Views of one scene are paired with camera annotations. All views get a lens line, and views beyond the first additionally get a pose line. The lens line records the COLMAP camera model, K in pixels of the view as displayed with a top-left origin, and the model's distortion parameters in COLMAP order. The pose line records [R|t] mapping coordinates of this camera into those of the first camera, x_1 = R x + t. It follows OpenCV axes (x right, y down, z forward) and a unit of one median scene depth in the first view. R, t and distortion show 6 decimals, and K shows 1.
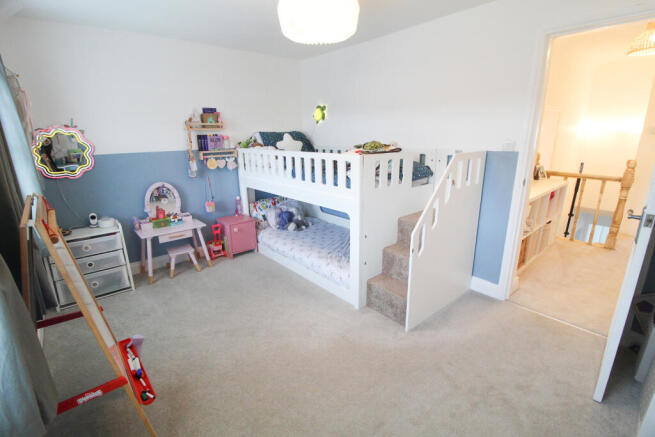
lens RADIAL K [[311.6, 0, 327.5], [0, 311.6, 218.5], [0, 0, 1]] dist [0.001436, -0.000028]
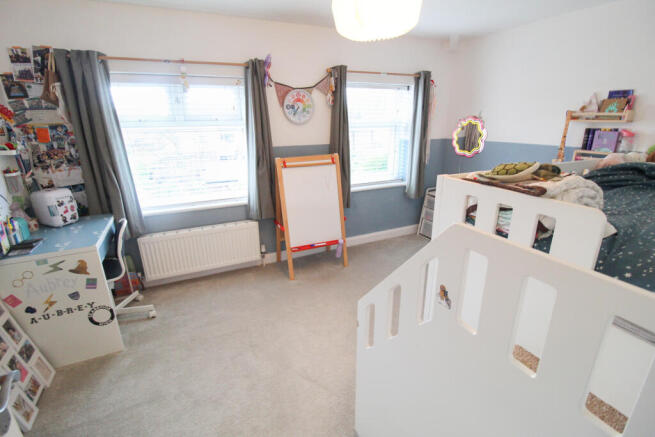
lens RADIAL K [[311.6, 0, 327.5], [0, 311.6, 218.5], [0, 0, 1]] dist [0.001436, -0.000028]
pose [[-0.273029, 0.314471, -0.909155, 0.525393], [-0.244369, 0.891392, 0.381713, -0.210956], [0.930451, 0.326388, -0.166529, 0.617035]]
